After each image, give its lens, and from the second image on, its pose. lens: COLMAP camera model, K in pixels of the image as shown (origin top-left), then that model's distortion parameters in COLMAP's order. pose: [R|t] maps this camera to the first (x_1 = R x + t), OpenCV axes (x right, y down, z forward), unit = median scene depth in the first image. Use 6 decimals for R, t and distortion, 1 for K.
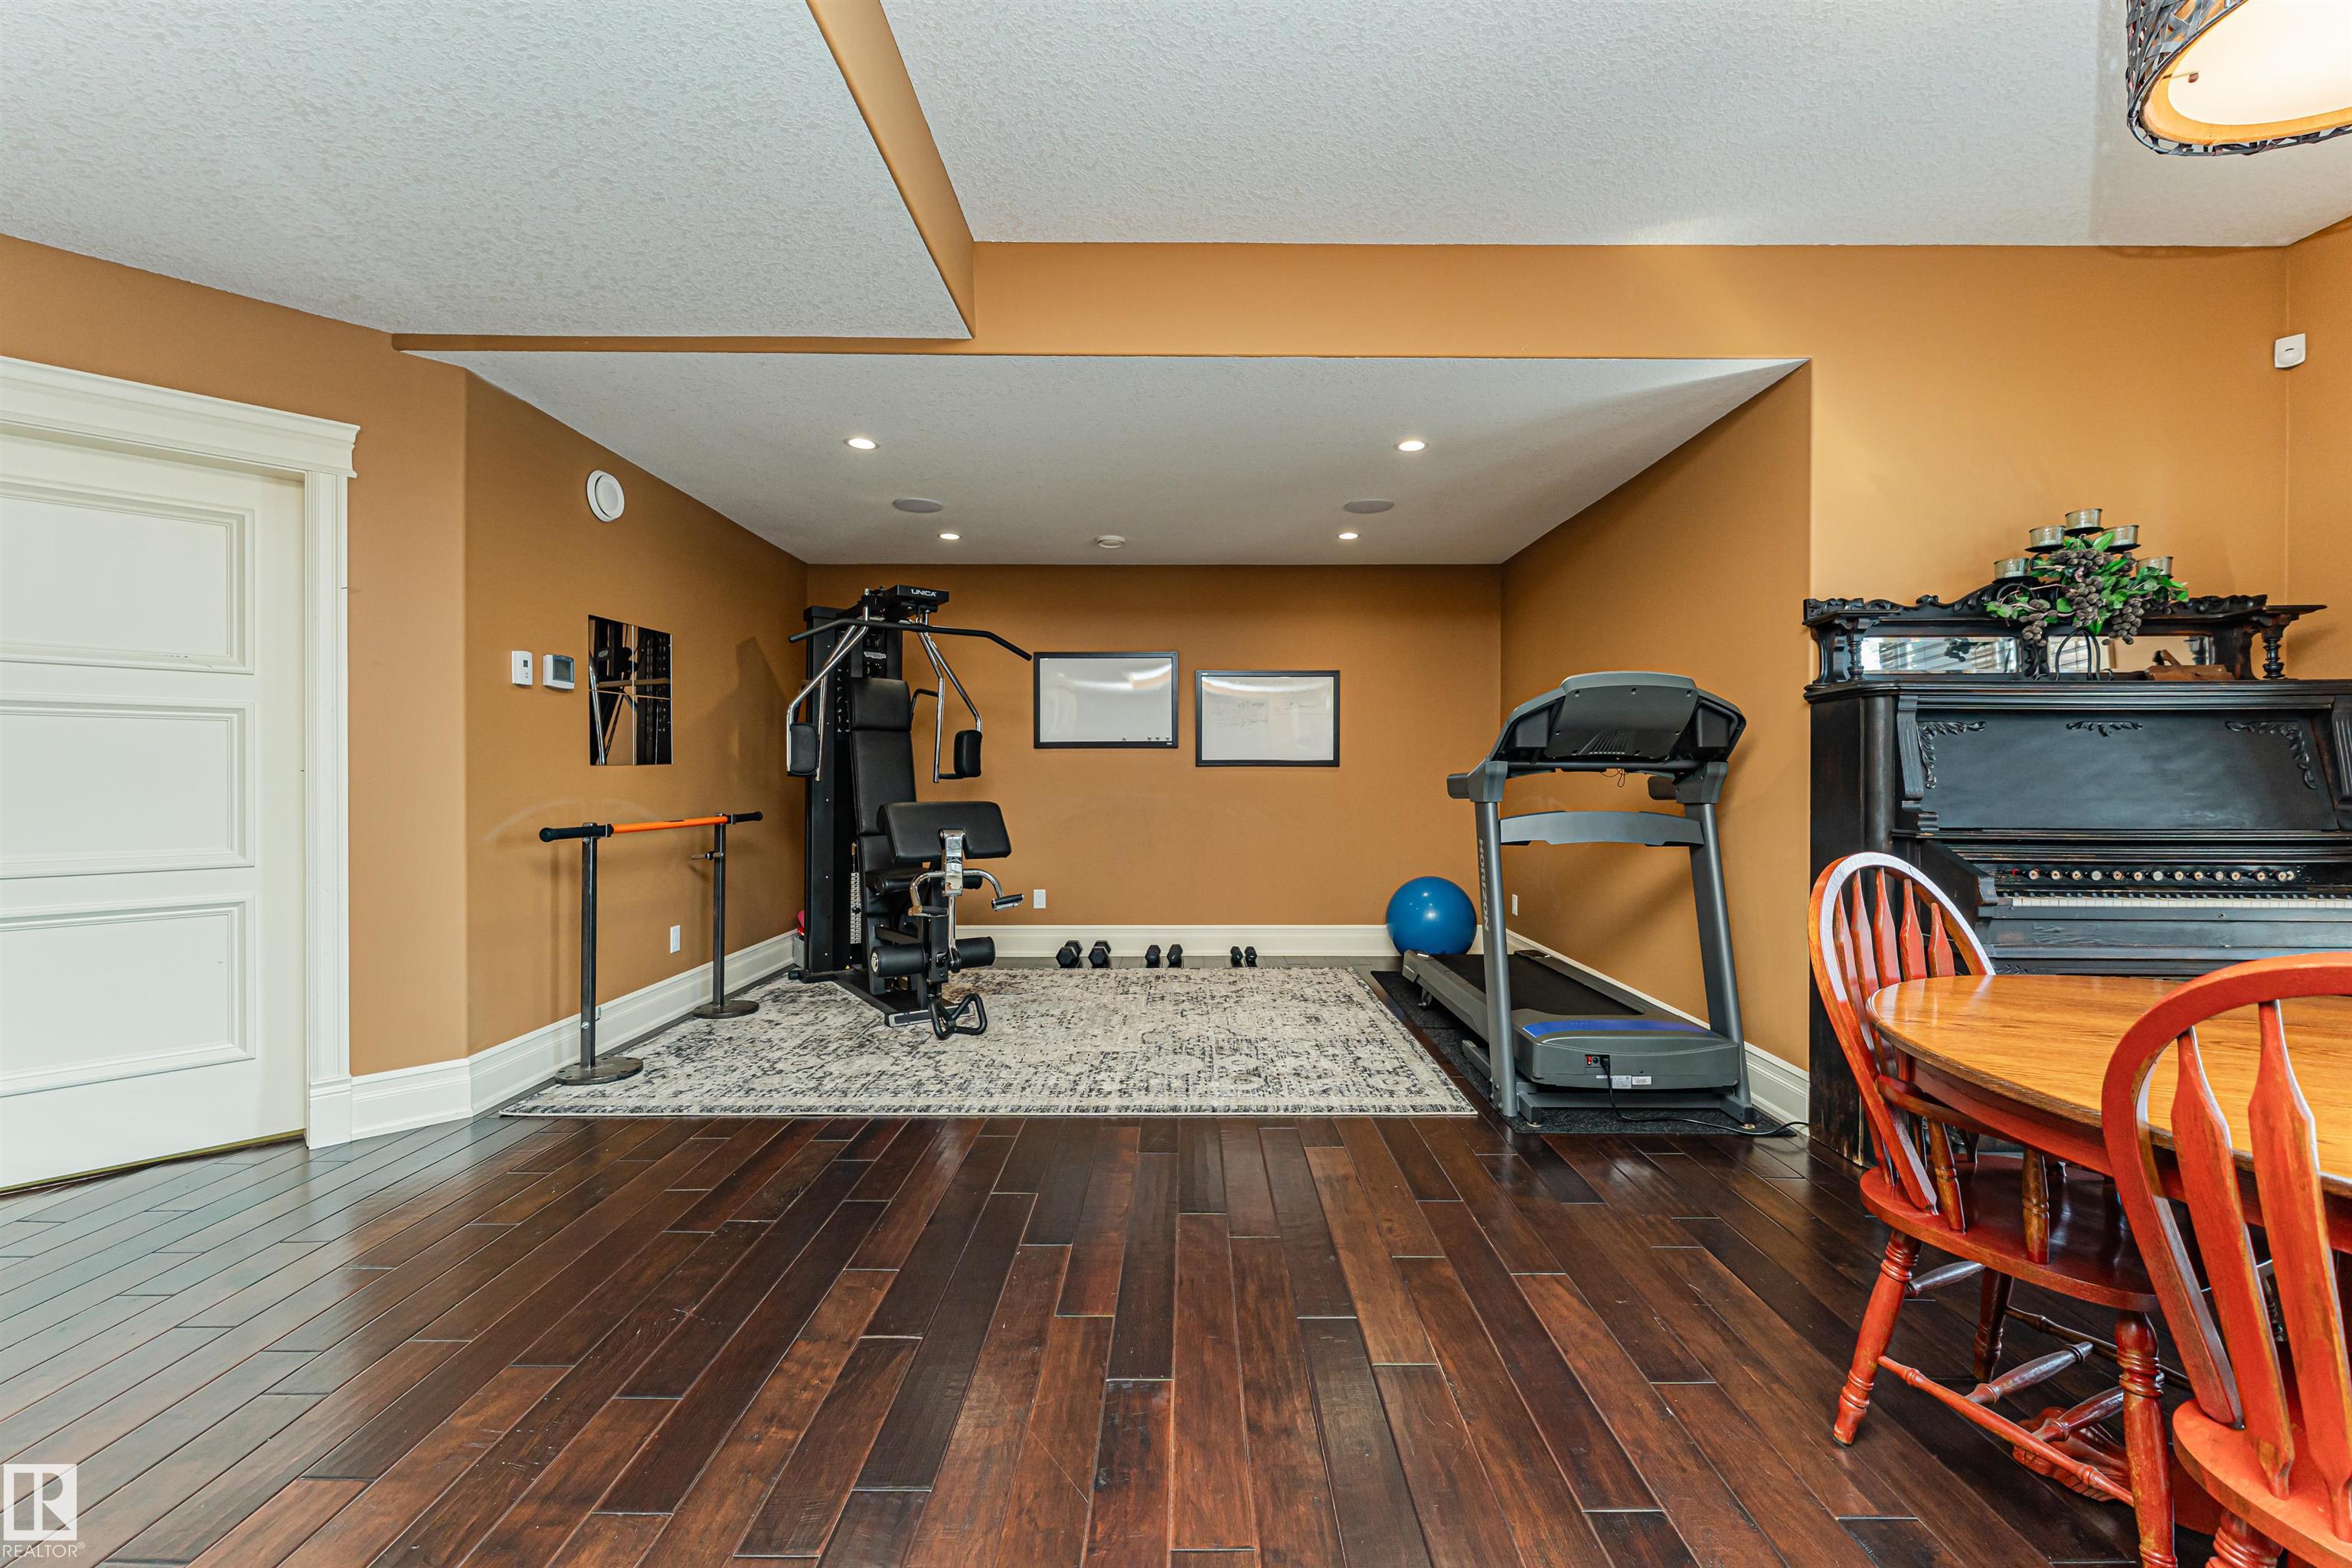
lens RADIAL K [[950.2, 0, 1188.4], [0, 950.2, 785.4], [0, 0, 1]] dist [0.001700, -0.000078]
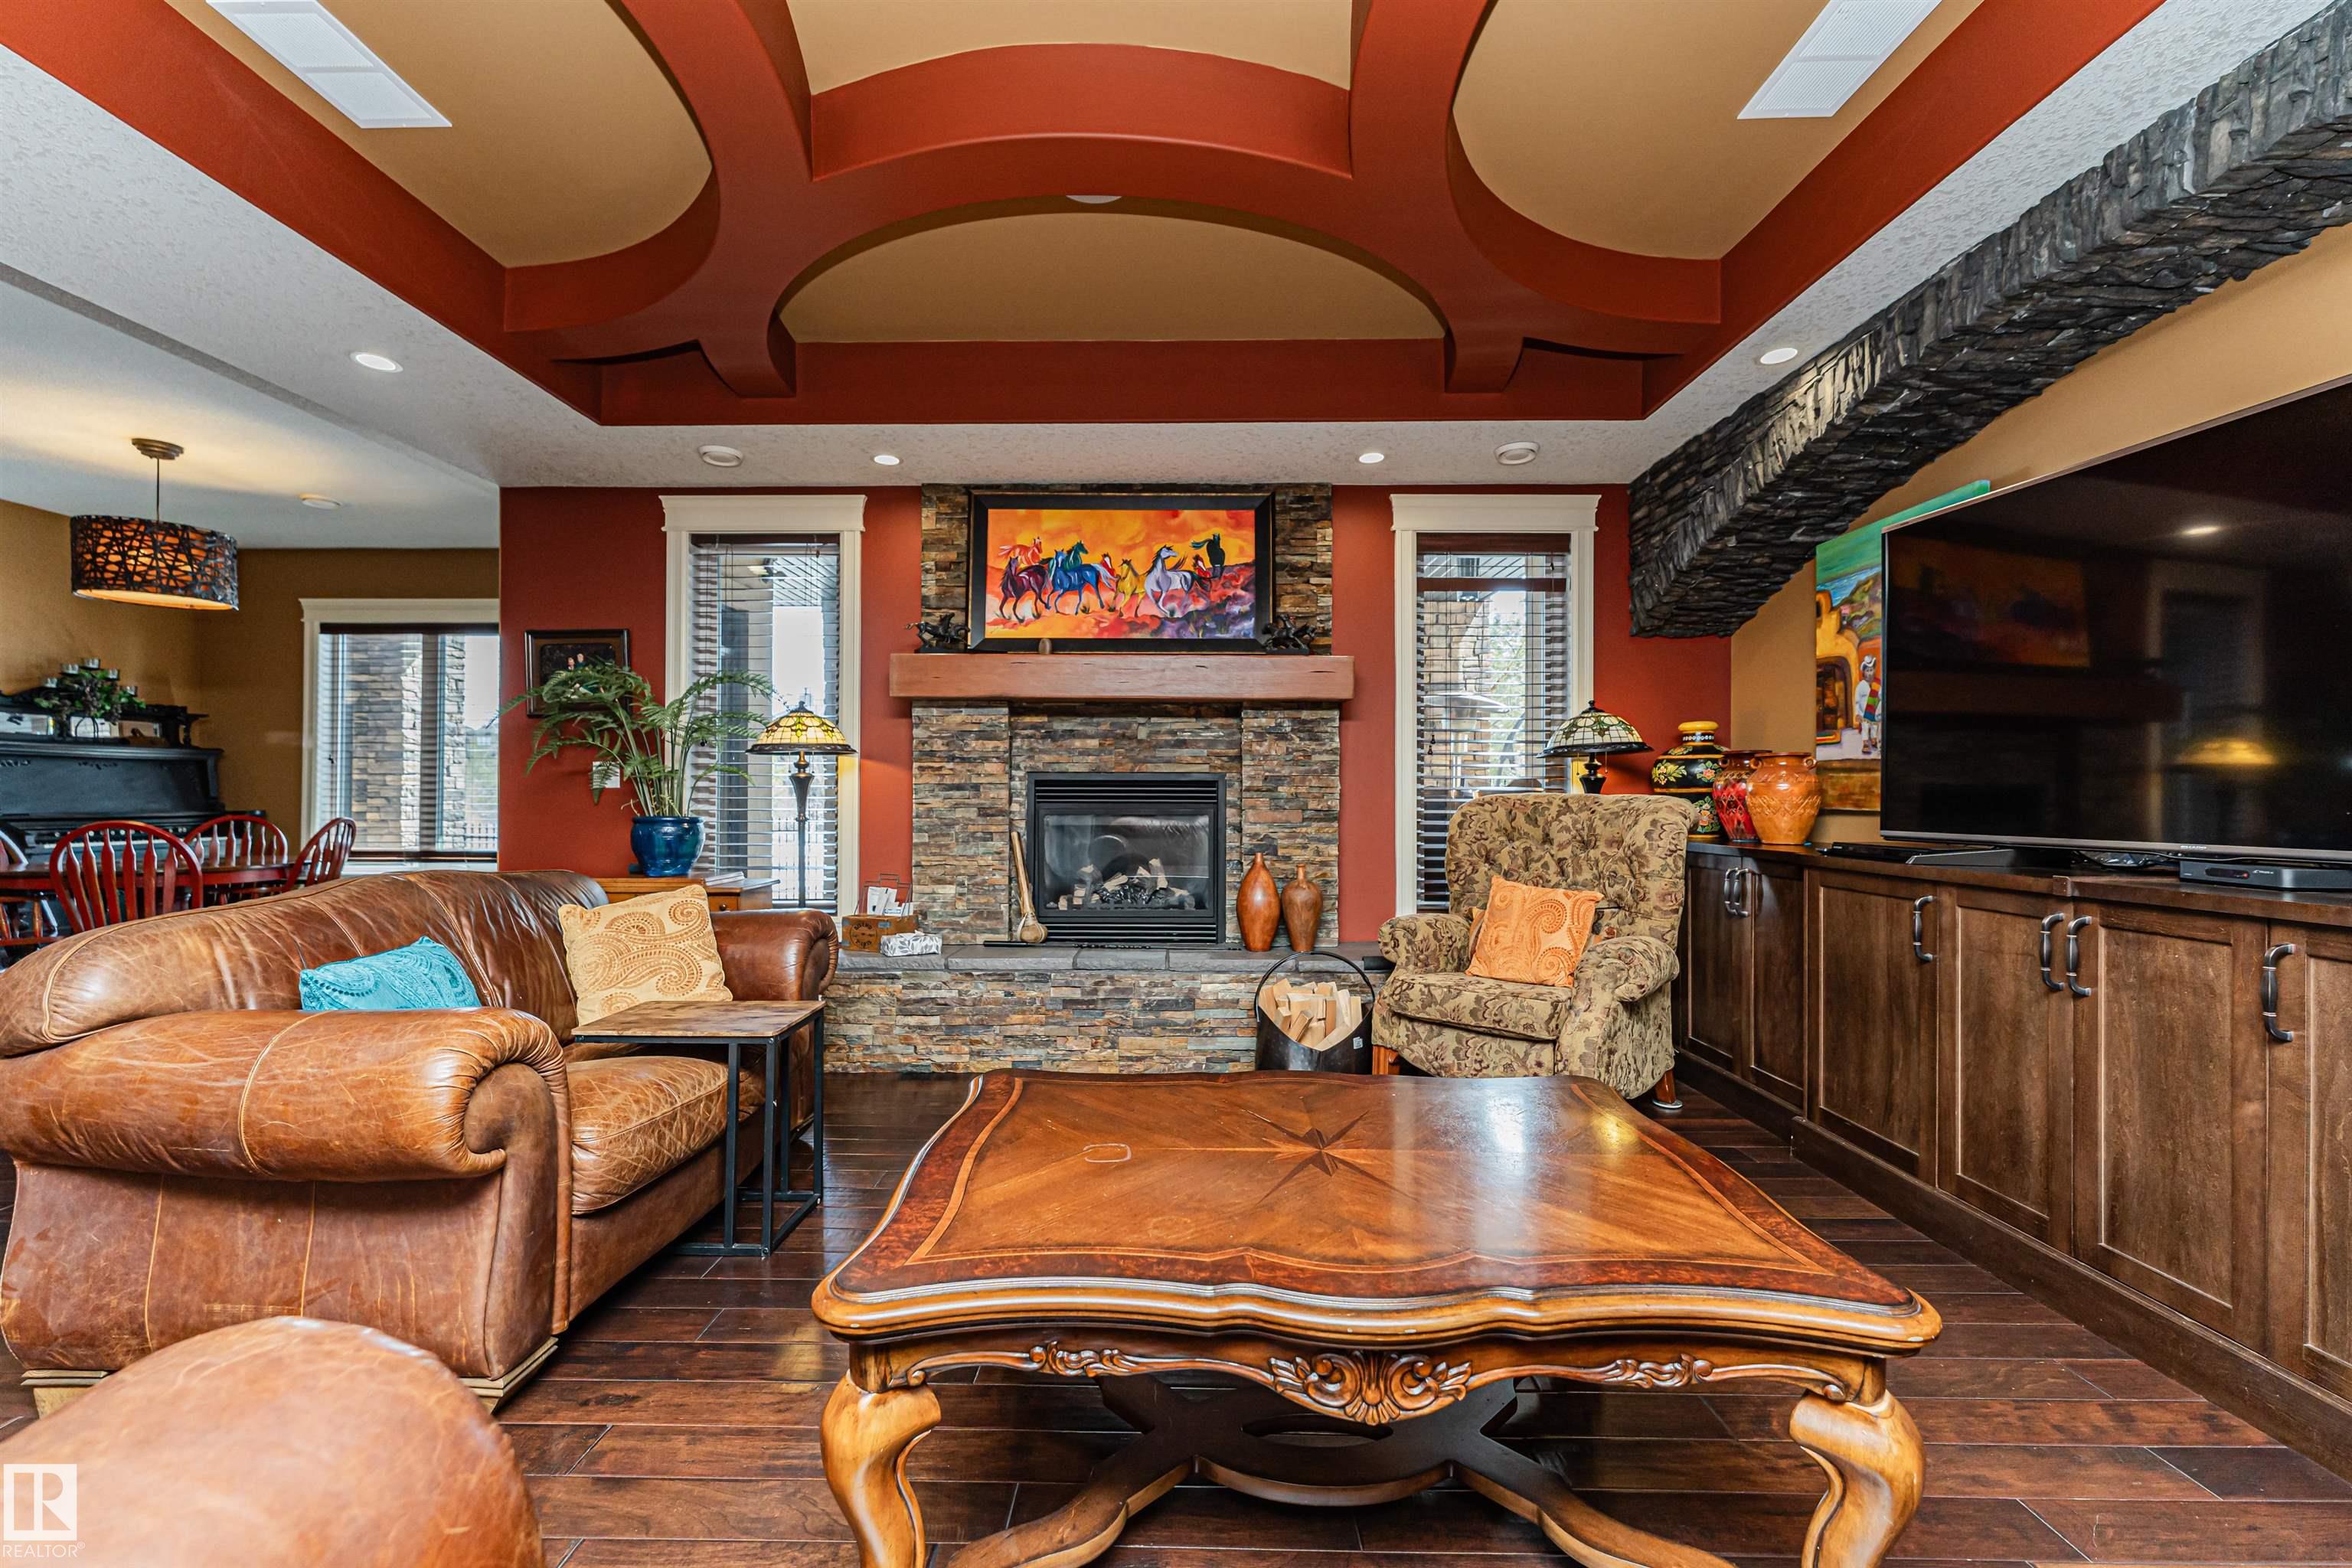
lens RADIAL K [[950.2, 0, 1176.7], [0, 950.2, 791.8], [0, 0, 1]] dist [0.001700, -0.000078]
pose [[0.016428, 0.003264, 0.999860, -1.064127], [-0.001510, 0.999994, -0.003240, 0.002128], [-0.999864, -0.001456, 0.016432, -1.362402]]
